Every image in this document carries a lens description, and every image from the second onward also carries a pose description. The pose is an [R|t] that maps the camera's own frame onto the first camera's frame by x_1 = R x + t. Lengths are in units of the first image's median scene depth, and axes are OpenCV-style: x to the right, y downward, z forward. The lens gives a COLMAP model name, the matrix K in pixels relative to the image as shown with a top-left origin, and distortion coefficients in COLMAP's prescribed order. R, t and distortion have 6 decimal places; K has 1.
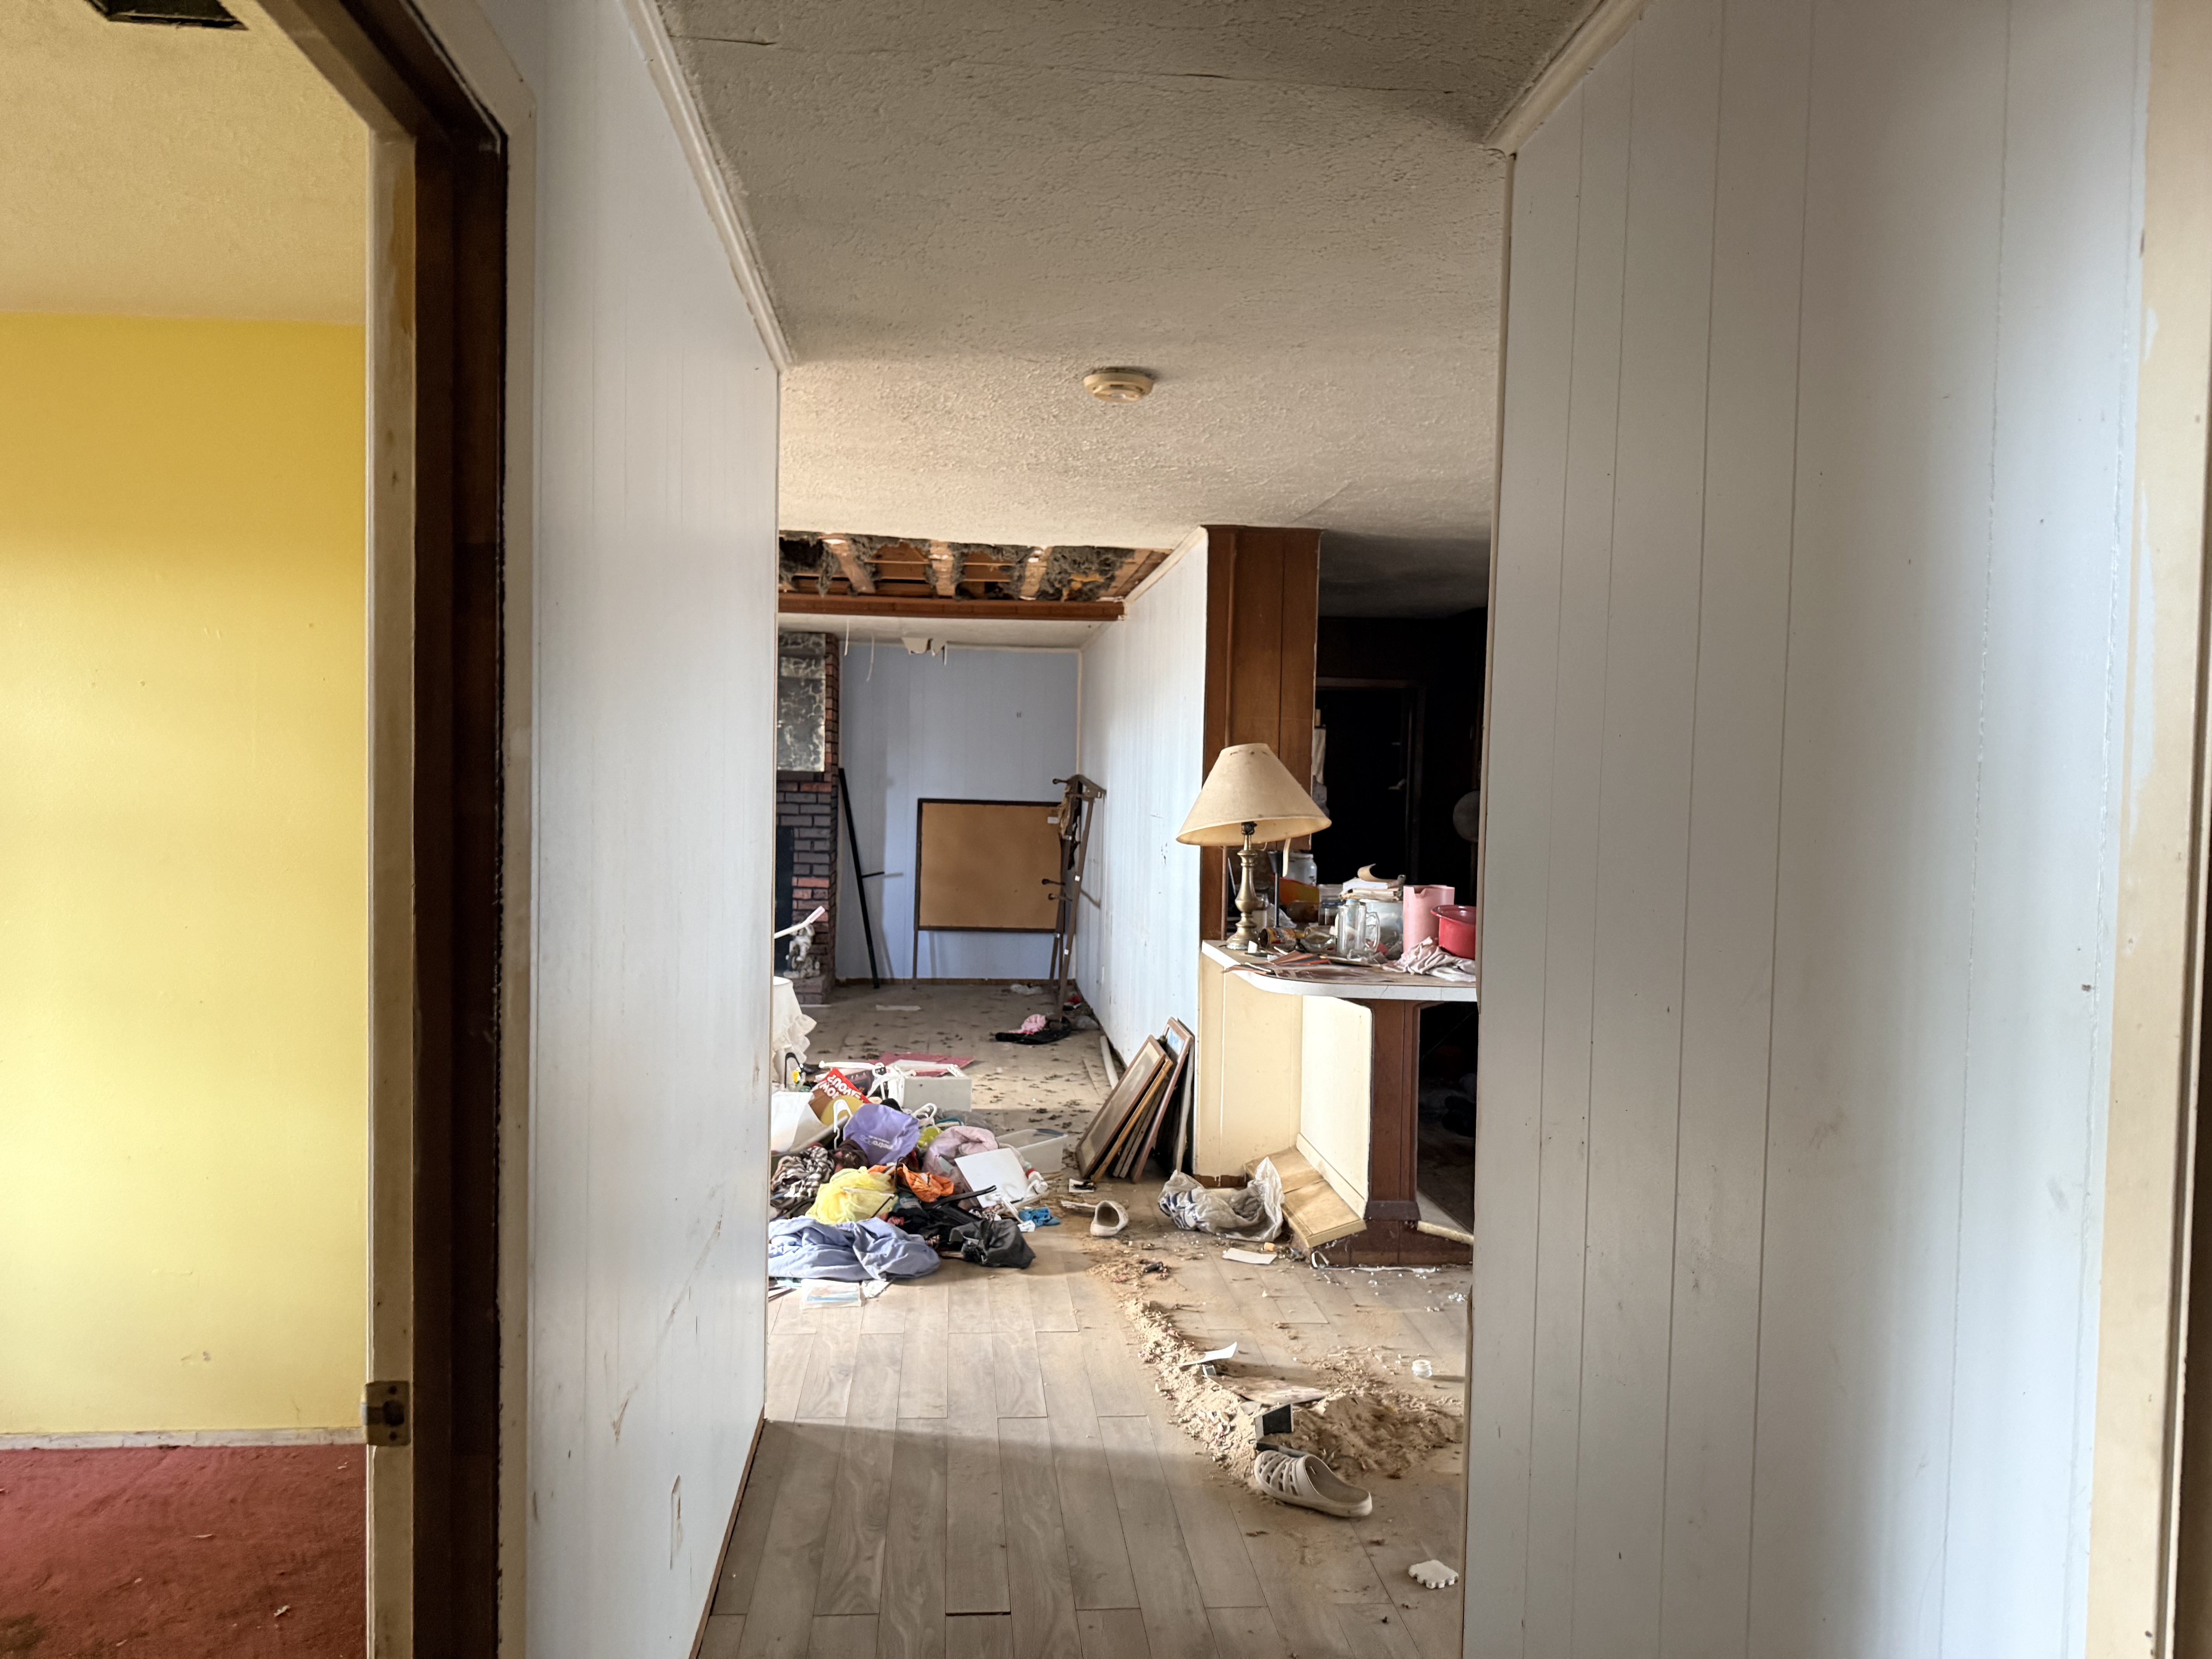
lens RADIAL K [[1571.9, 0, 1106.0], [0, 1571.9, 829.5], [0, 0, 1]] dist [0.072603, -0.092718]
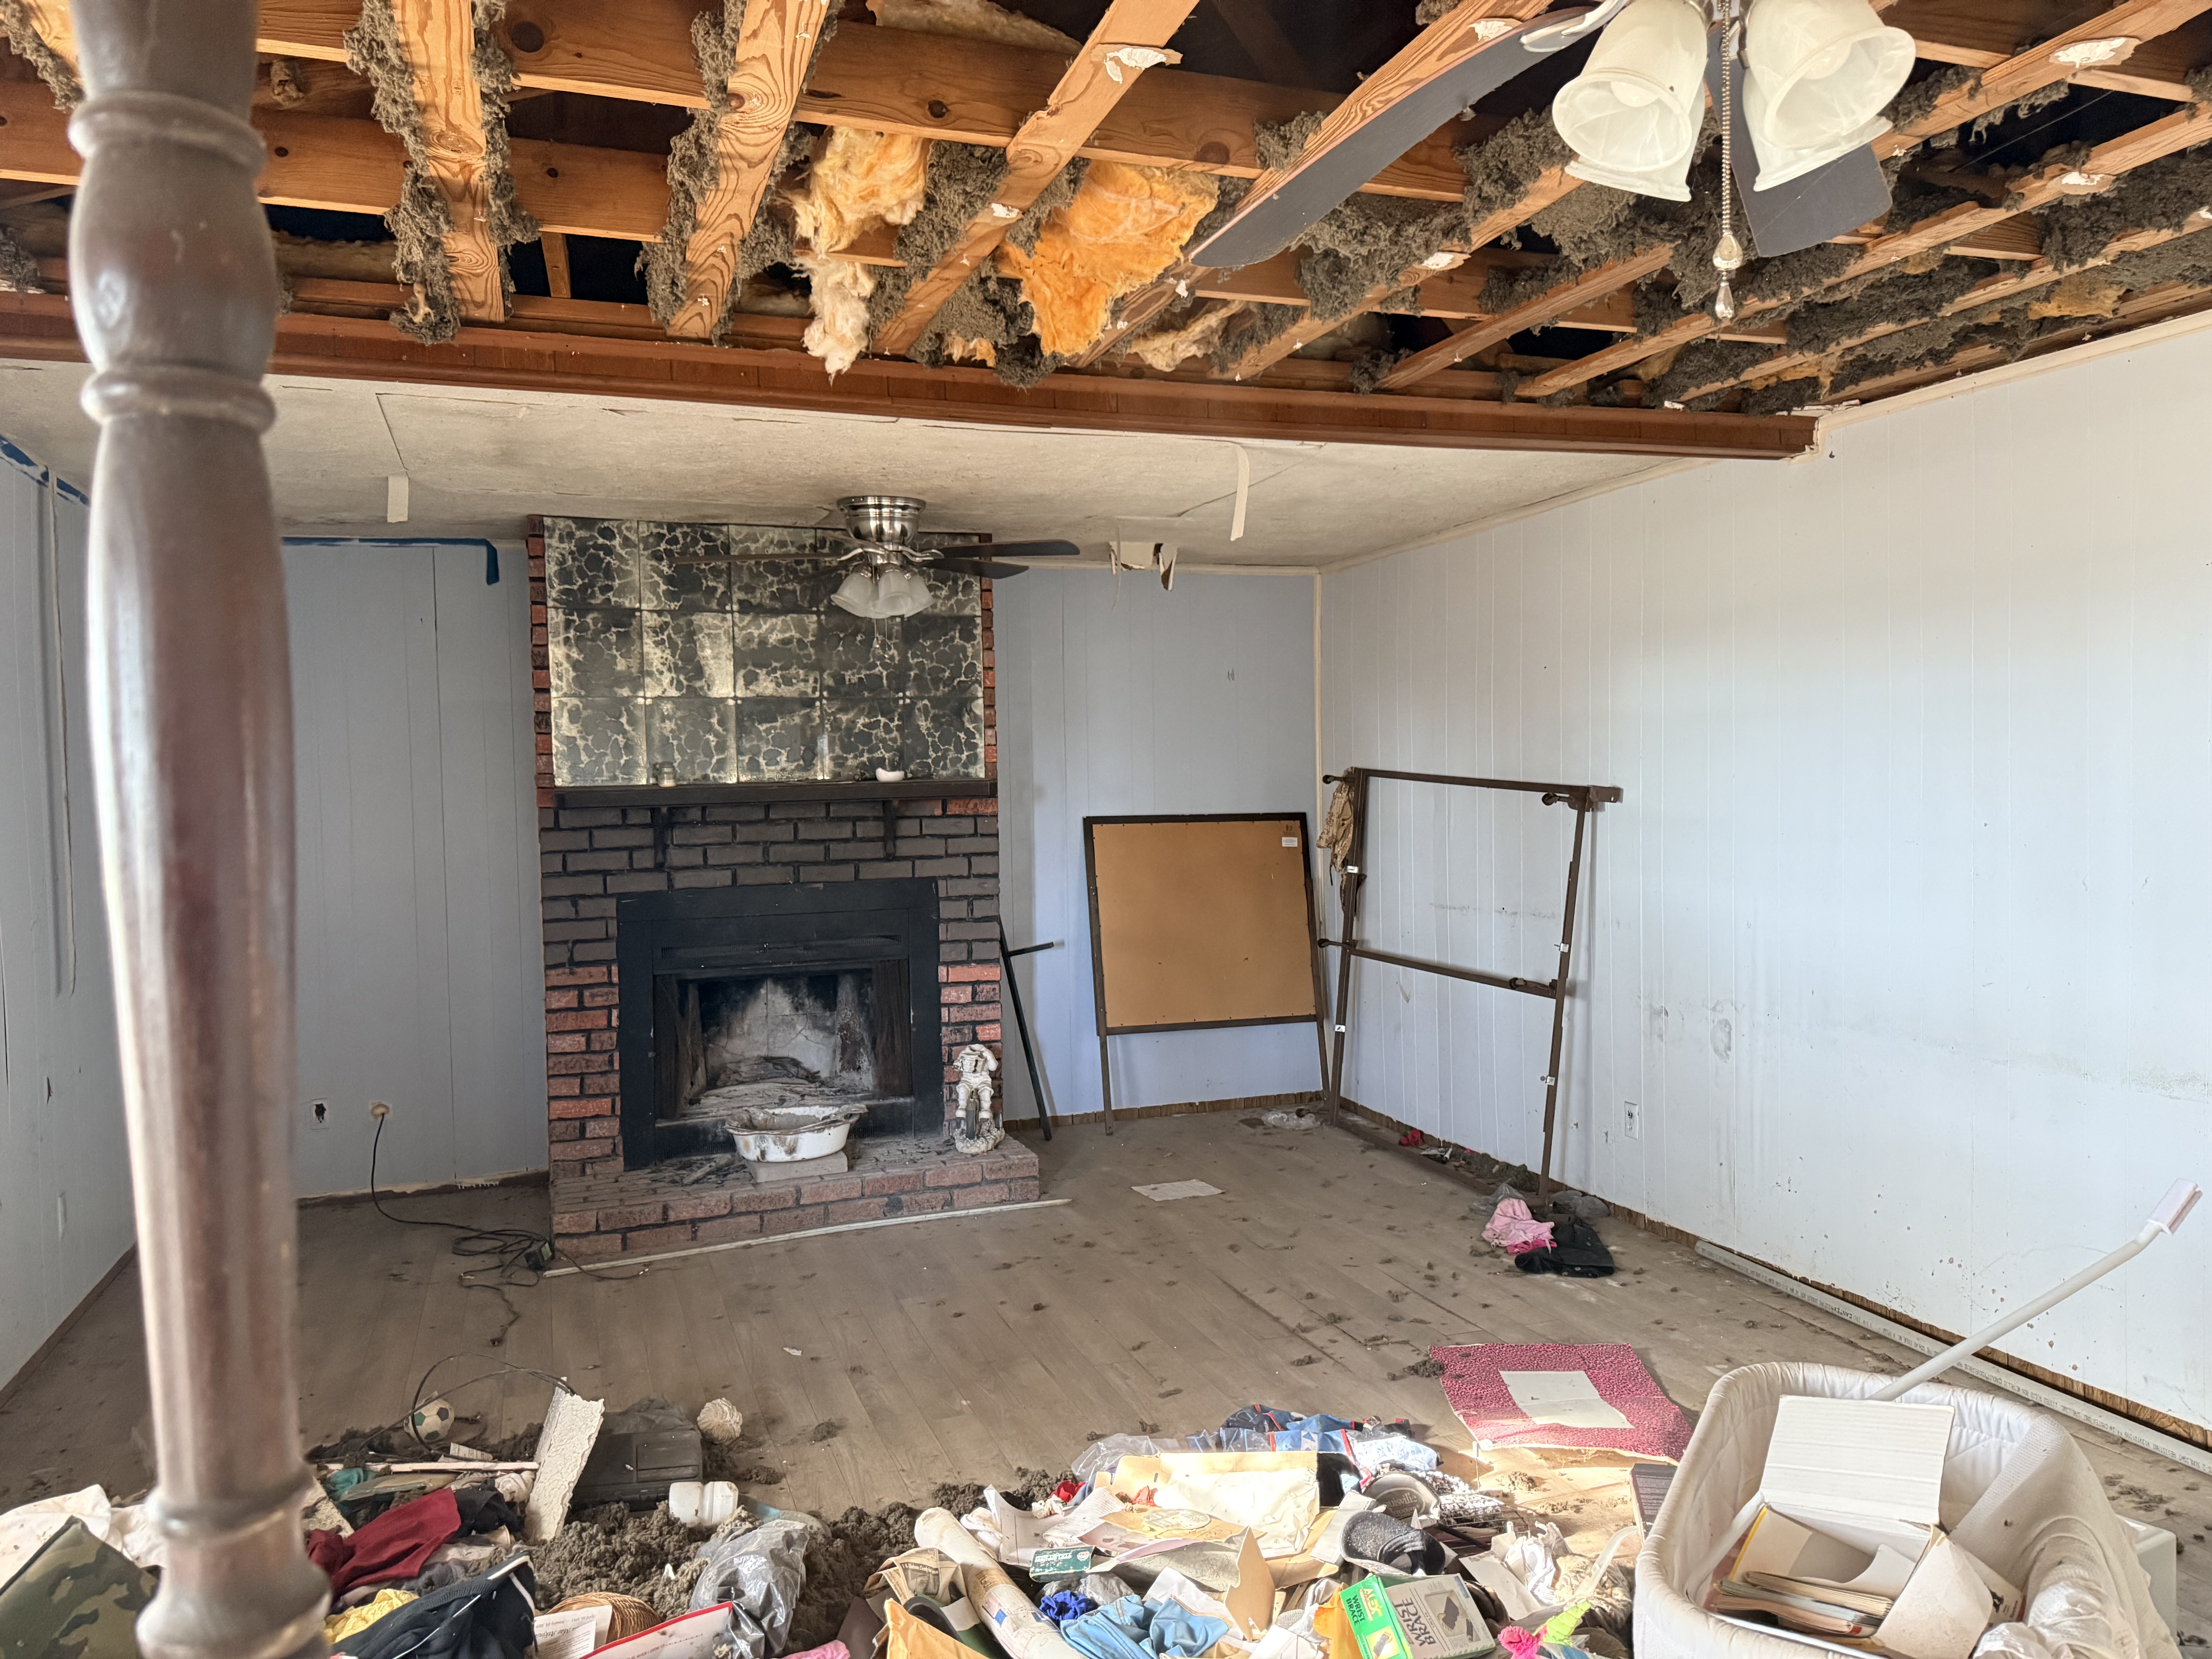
lens RADIAL K [[1571.9, 0, 1106.0], [0, 1571.9, 829.5], [0, 0, 1]] dist [0.072603, -0.092718]
pose [[0.971811, -0.049744, 0.230453, -0.259615], [0.049134, 0.998757, 0.008388, -0.020247], [-0.230584, 0.003171, 0.973047, 0.419033]]
